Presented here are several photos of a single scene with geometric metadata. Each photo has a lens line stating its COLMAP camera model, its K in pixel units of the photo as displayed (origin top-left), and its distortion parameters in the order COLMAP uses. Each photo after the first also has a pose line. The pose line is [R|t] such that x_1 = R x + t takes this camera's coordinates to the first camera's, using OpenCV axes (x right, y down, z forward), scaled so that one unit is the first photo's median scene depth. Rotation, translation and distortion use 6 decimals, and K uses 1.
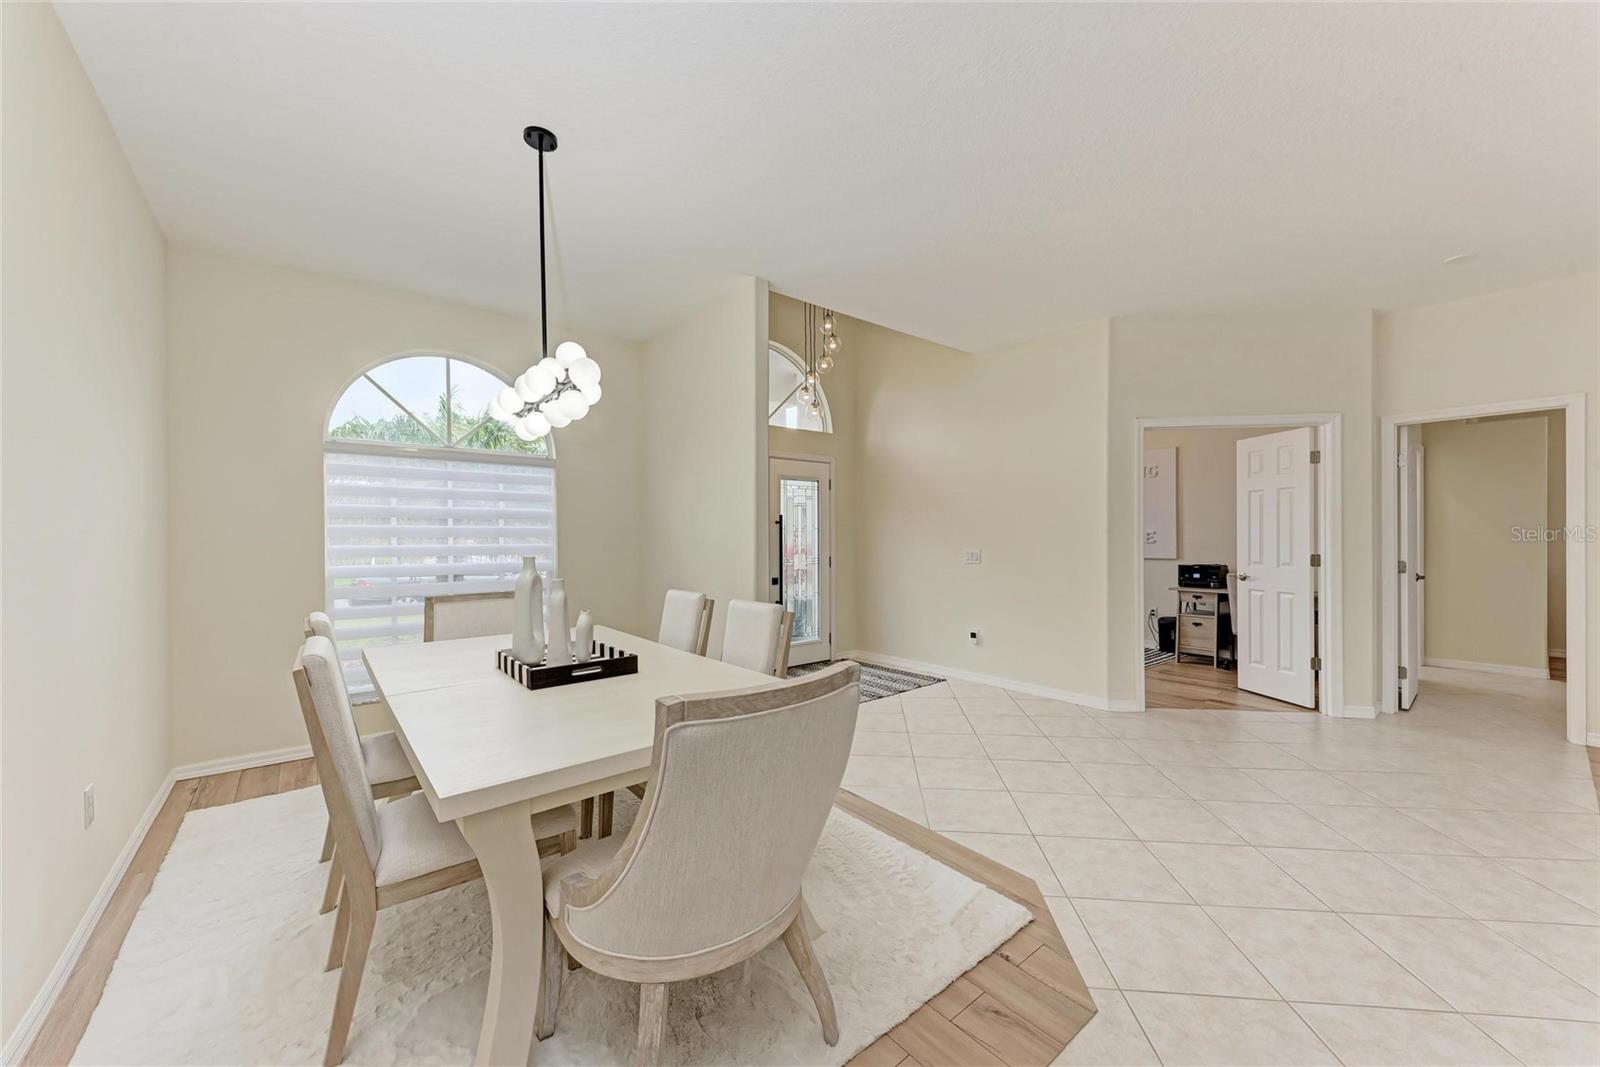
lens RADIAL K [[609.3, 0, 806.4], [0, 609.3, 538.6], [0, 0, 1]] dist [0.029797, -0.012493]
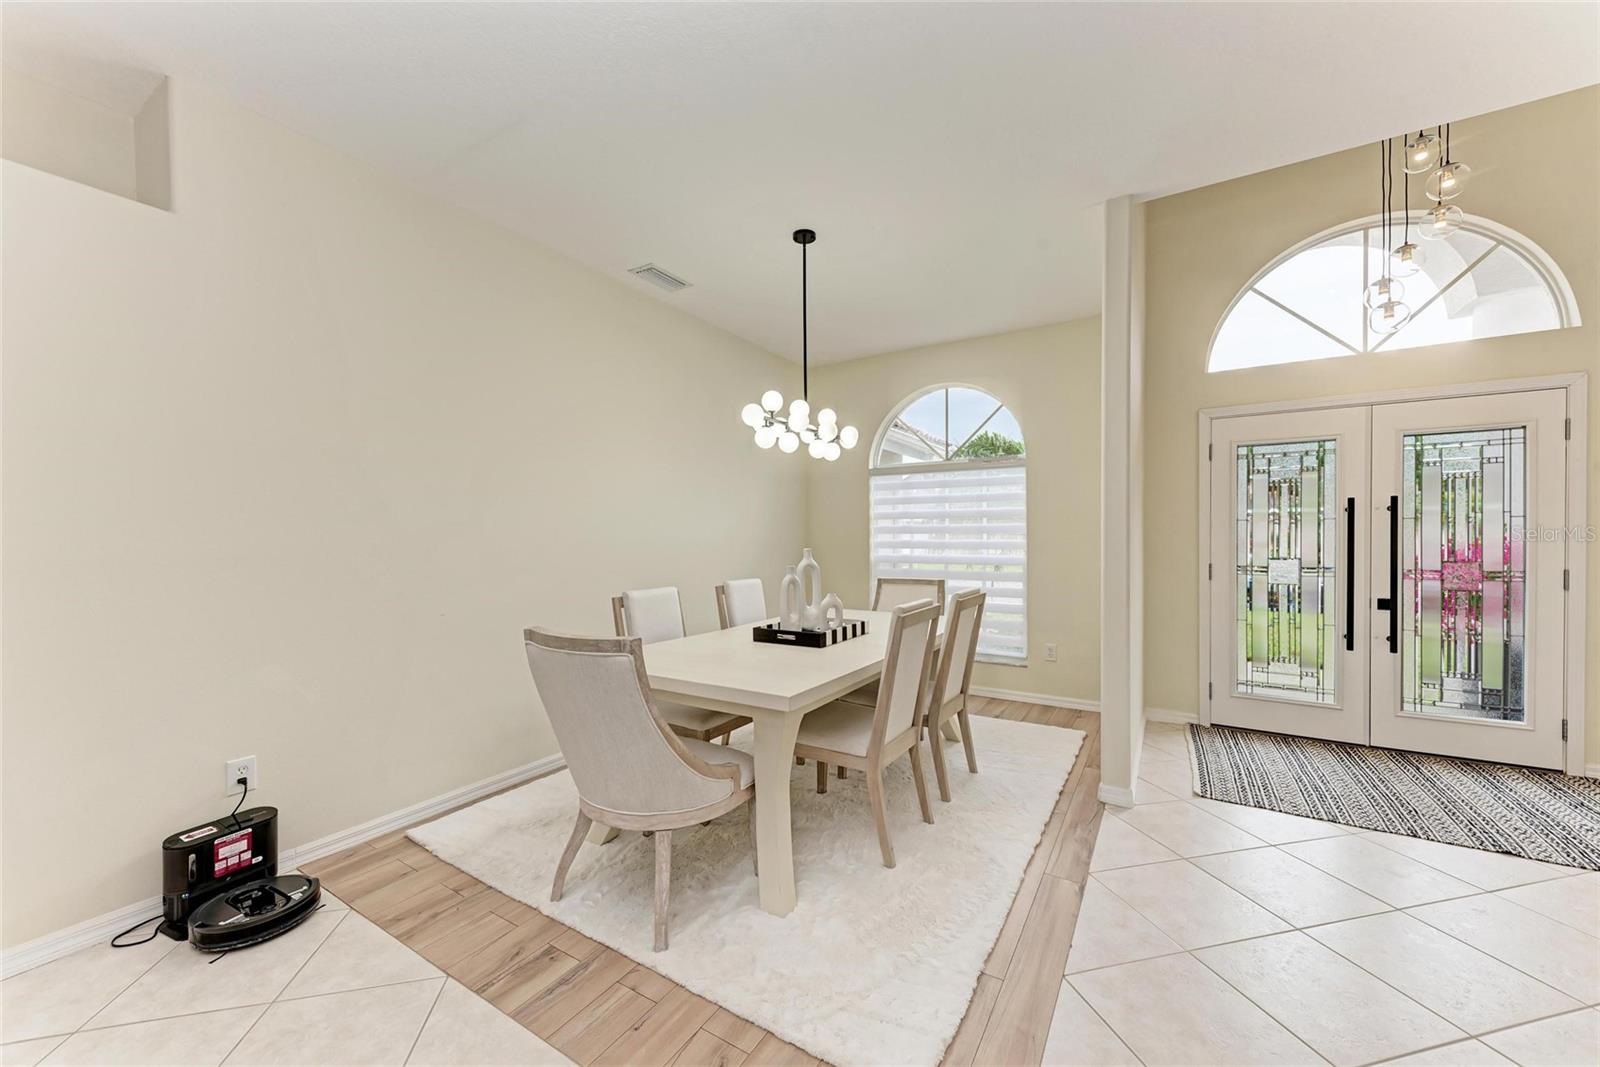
lens RADIAL K [[602.8, 0, 801.6], [0, 602.8, 541.0], [0, 0, 1]] dist [0.008304, -0.000057]
pose [[0.313757, 0.011301, -0.949436, 0.454279], [0.000100, 0.999929, 0.011935, -0.001654], [0.949503, -0.003840, 0.313734, 0.326104]]
